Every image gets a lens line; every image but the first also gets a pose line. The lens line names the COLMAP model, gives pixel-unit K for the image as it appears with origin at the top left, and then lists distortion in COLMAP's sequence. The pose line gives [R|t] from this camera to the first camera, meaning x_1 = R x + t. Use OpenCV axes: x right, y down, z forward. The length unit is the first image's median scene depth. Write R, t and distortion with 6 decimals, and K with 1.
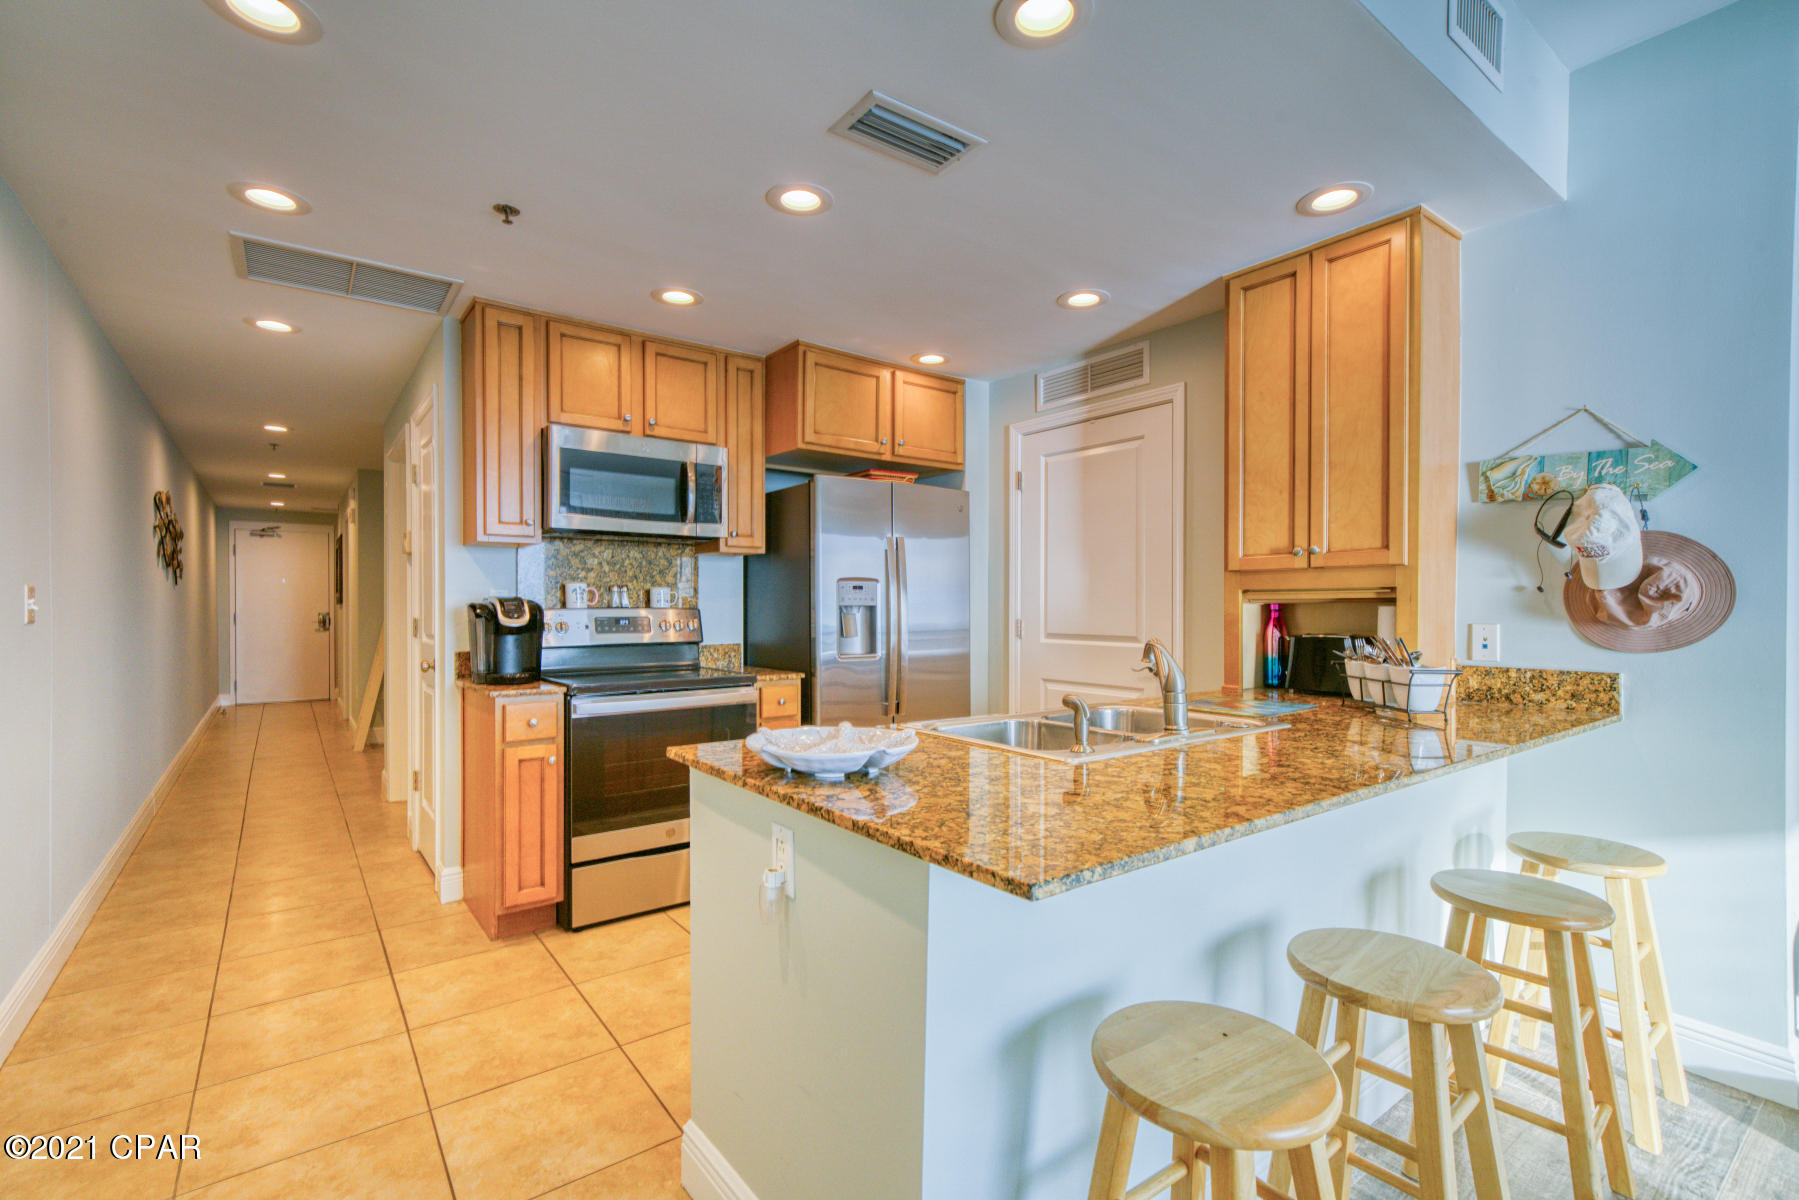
lens RADIAL K [[807.3, 0, 890.9], [0, 807.3, 609.2], [0, 0, 1]] dist [0.009855, 0.000880]
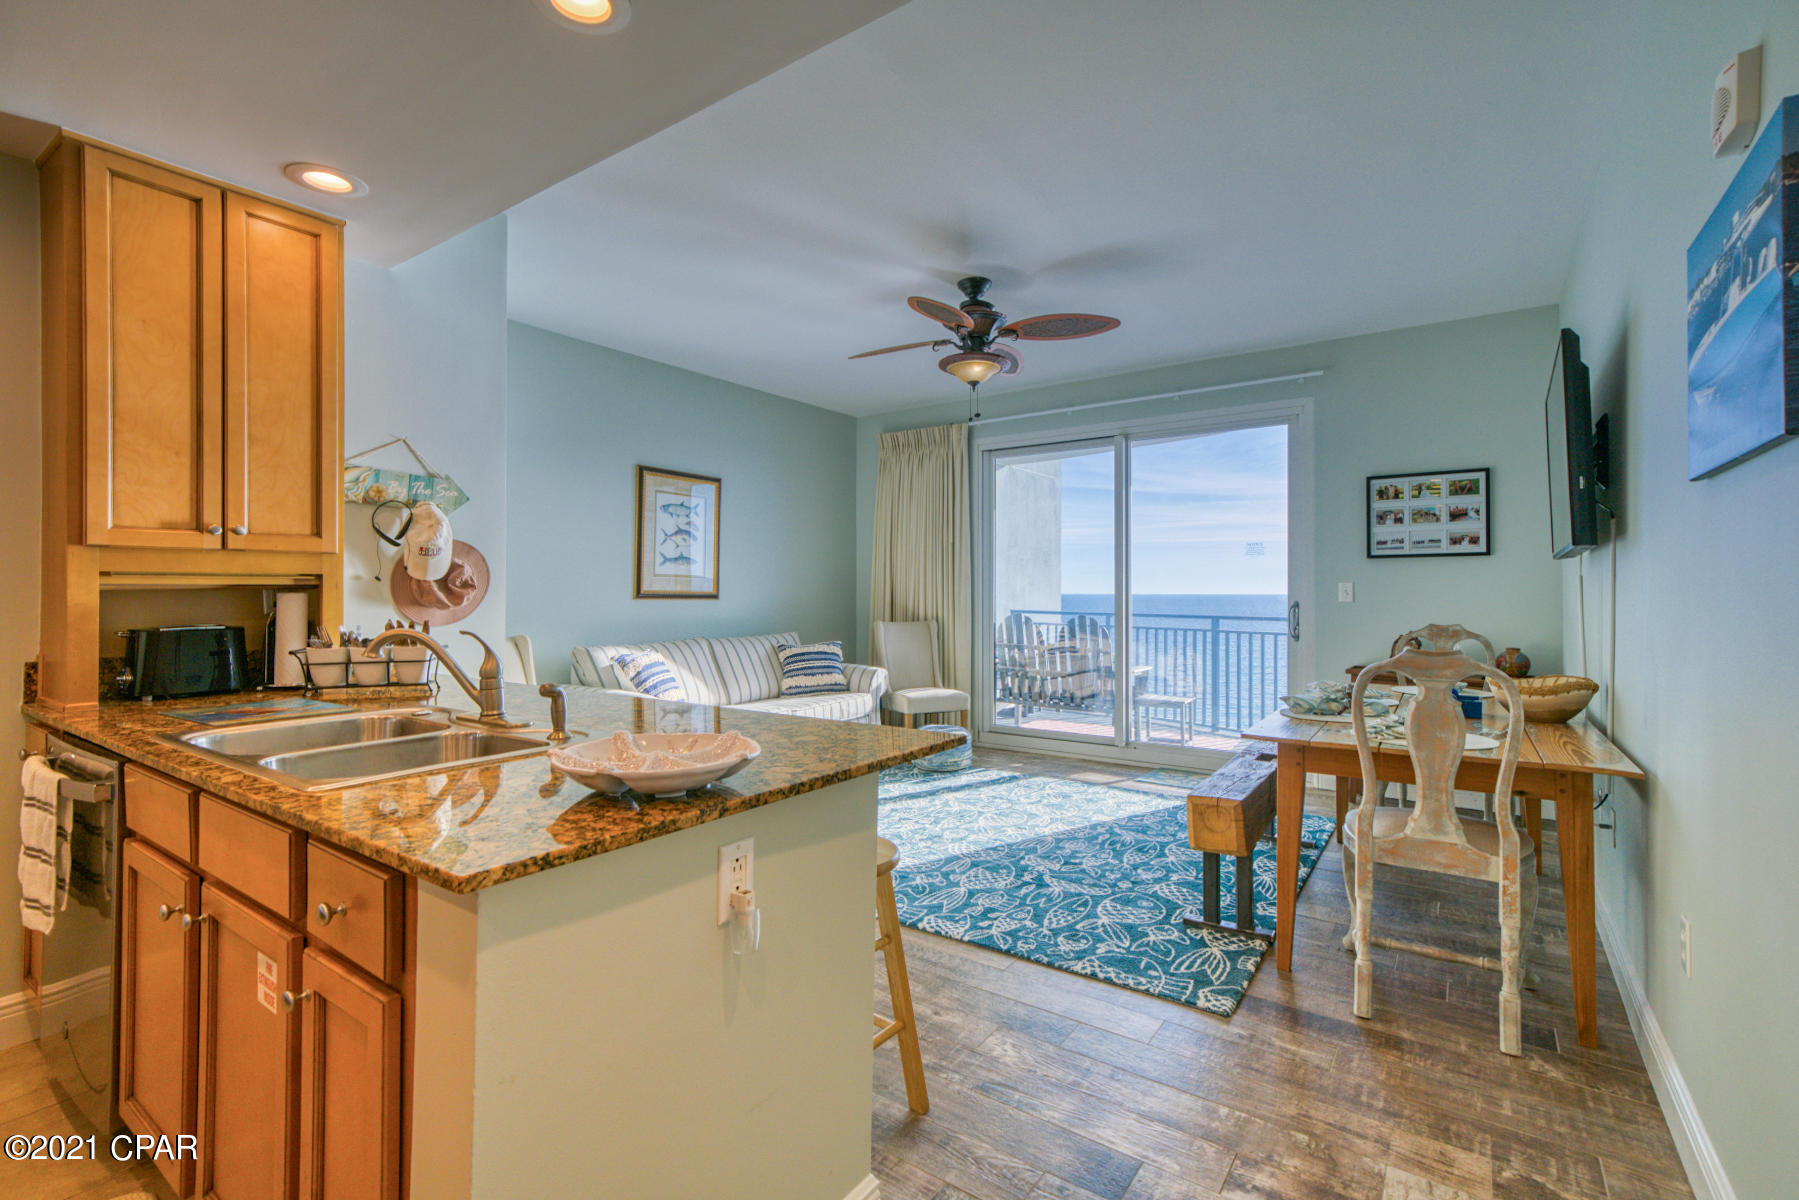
lens RADIAL K [[807.3, 0, 896.2], [0, 807.3, 588.3], [0, 0, 1]] dist [0.009855, 0.000880]
pose [[-0.303289, 0.002340, 0.952896, -0.421005], [0.003855, 0.999992, -0.001229, -0.004017], [-0.952891, 0.003301, -0.303296, 0.446717]]
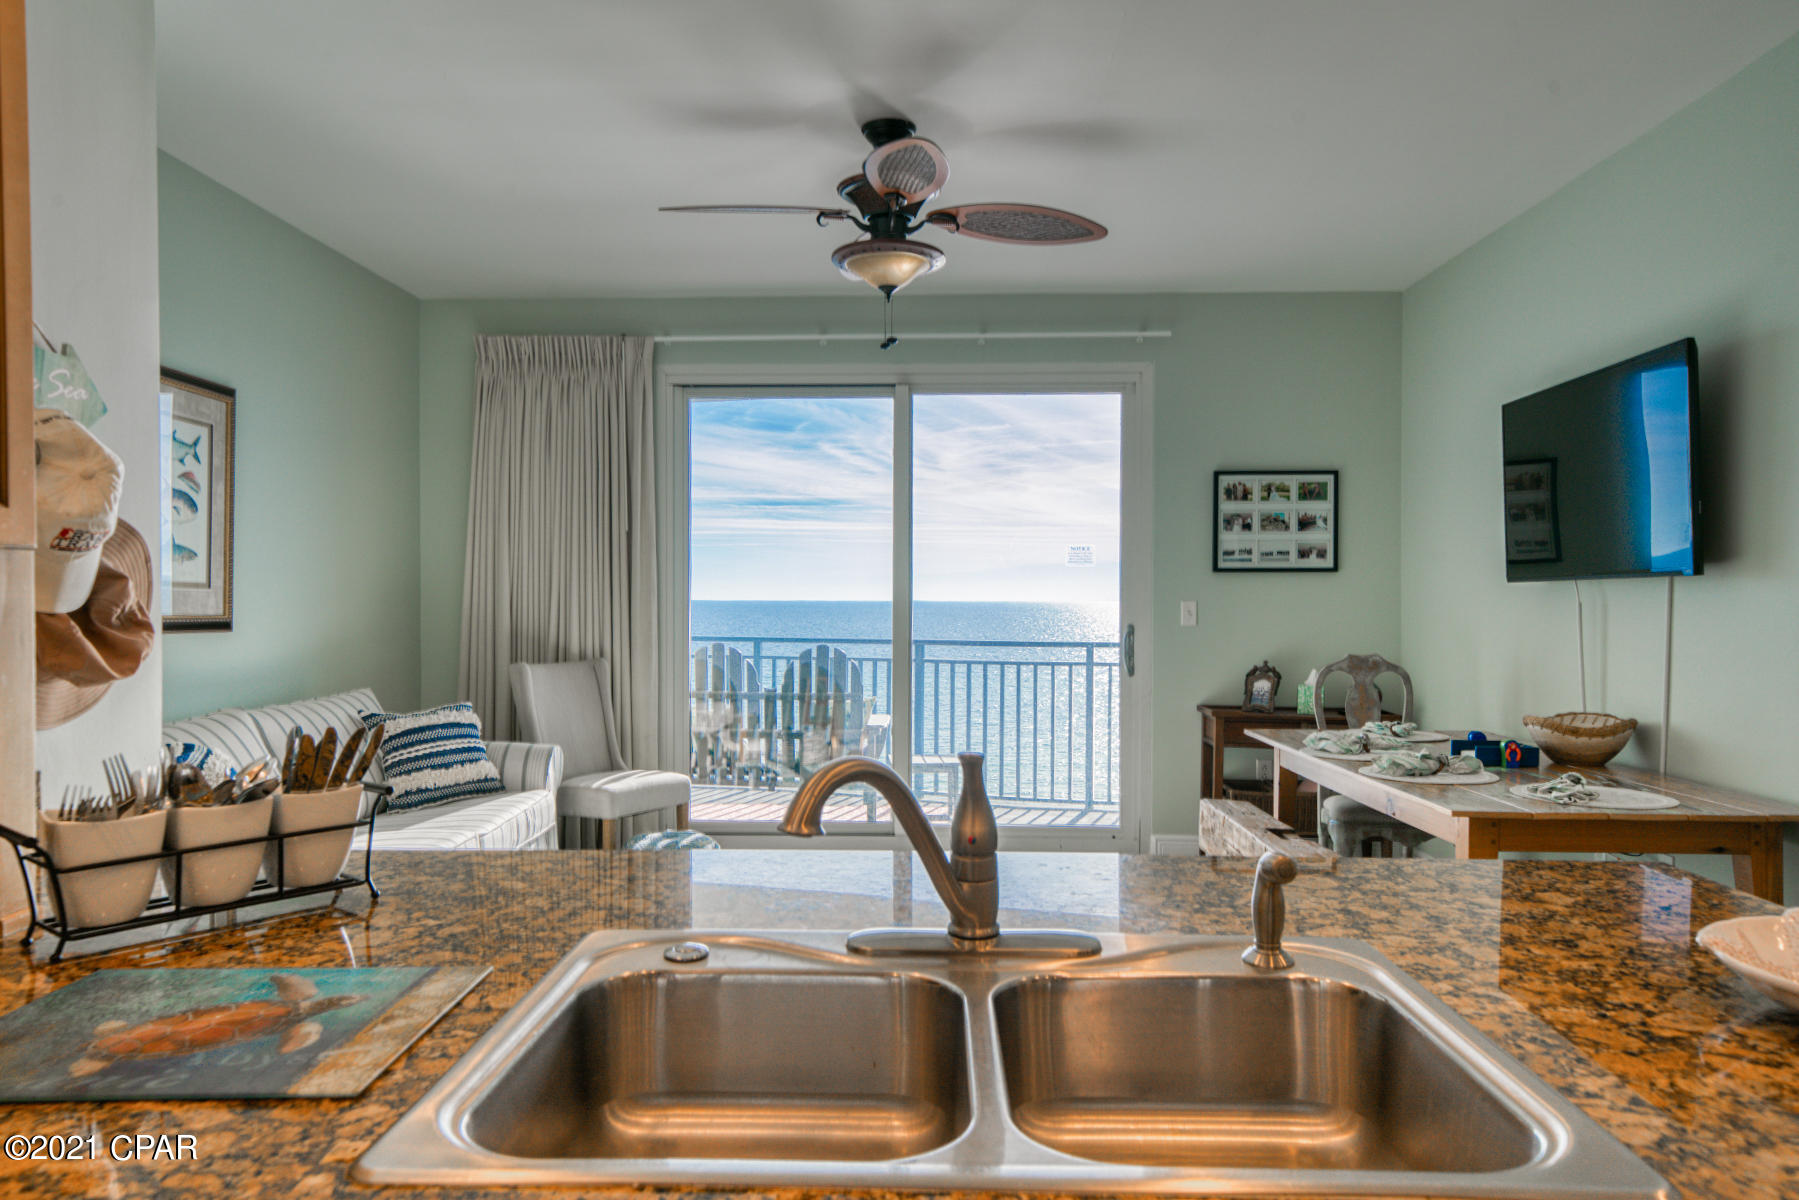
lens RADIAL K [[1193.1, 0, 891.9], [0, 1193.1, 611.8], [0, 0, 1]] dist [0.030454, 0.007873]
pose [[-0.776727, -0.010912, 0.629742, -0.022111], [-0.001188, 0.999873, 0.015861, -0.025178], [-0.629836, 0.011572, -0.776642, 0.845563]]
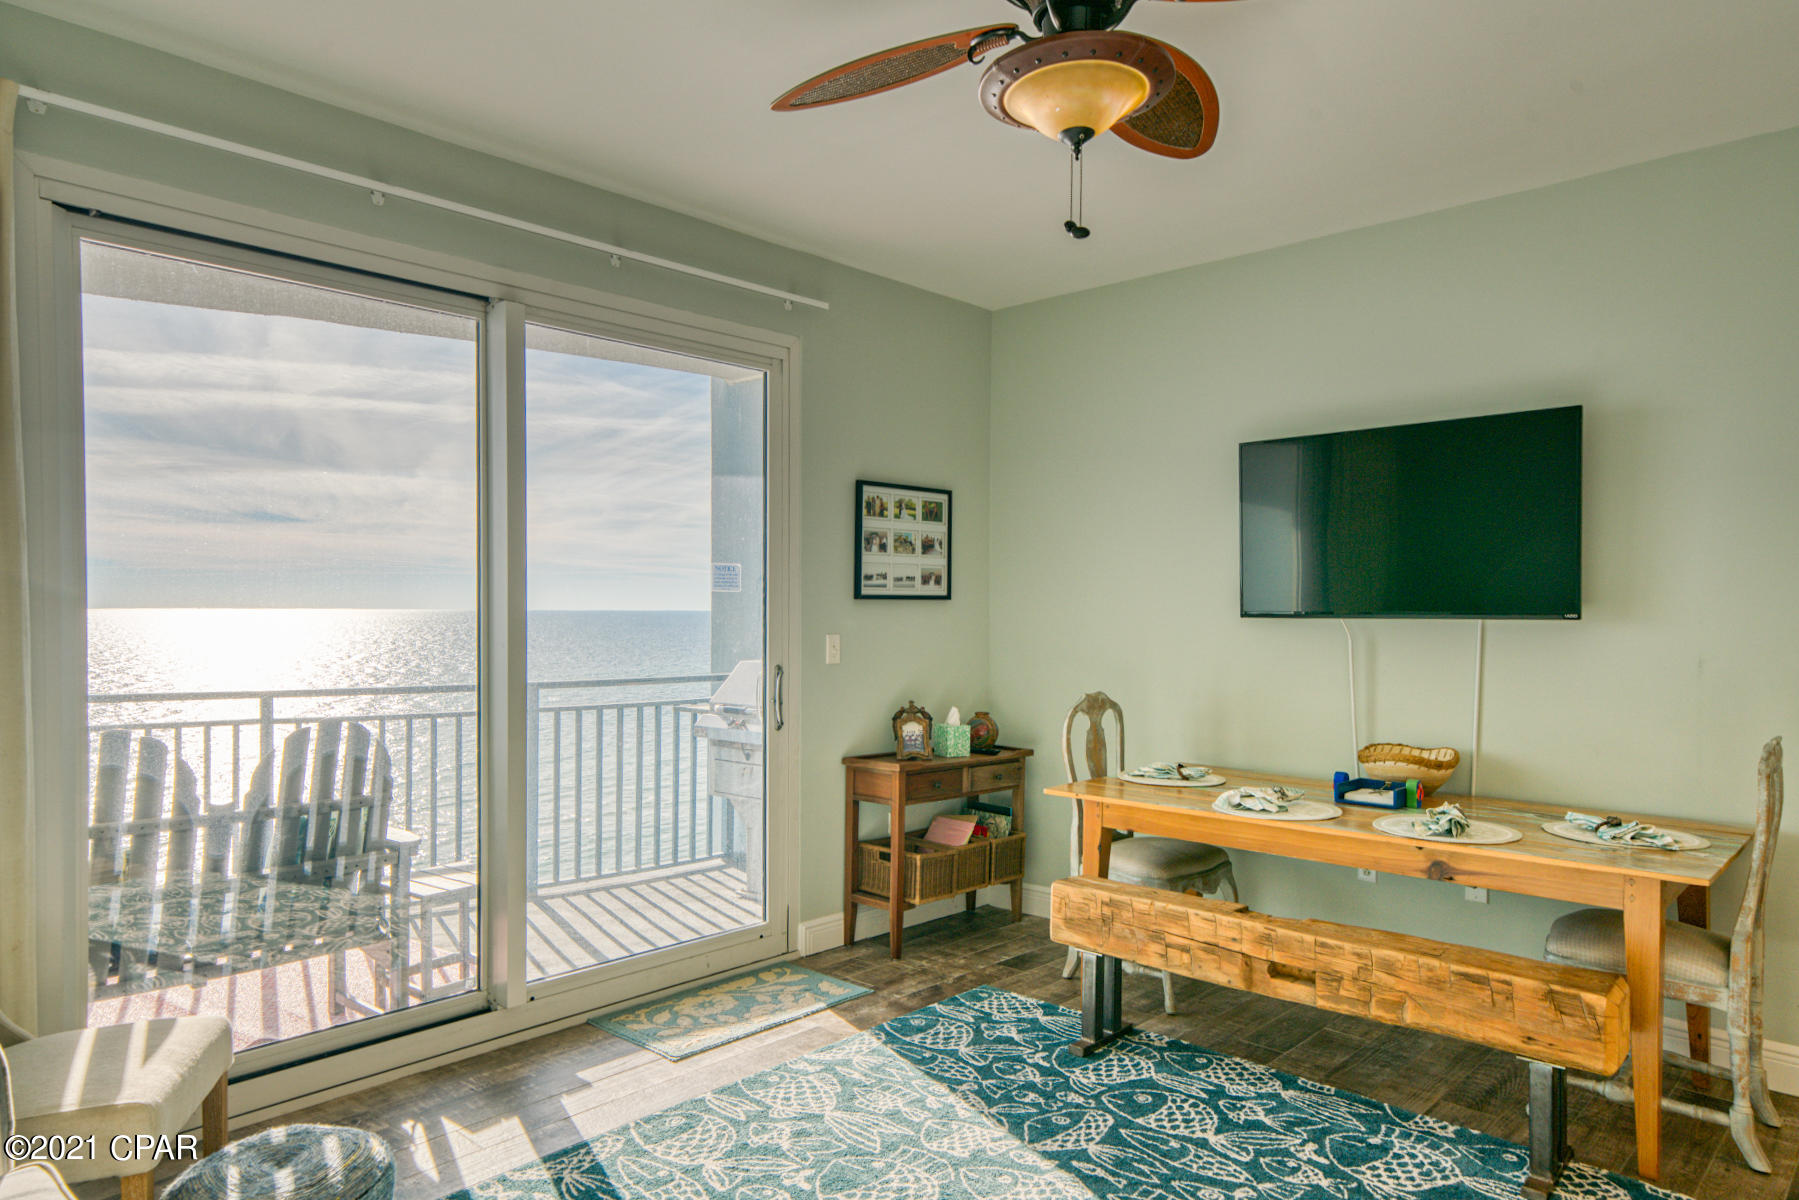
lens RADIAL K [[1134.0, 0, 899.1], [0, 1134.0, 630.5], [0, 0, 1]] dist [0.034712, -0.002141]
pose [[-0.985950, -0.003180, -0.167010, 0.894853], [-0.007254, 0.999691, 0.023790, -0.051197], [0.166883, 0.024668, -0.985668, 0.586701]]
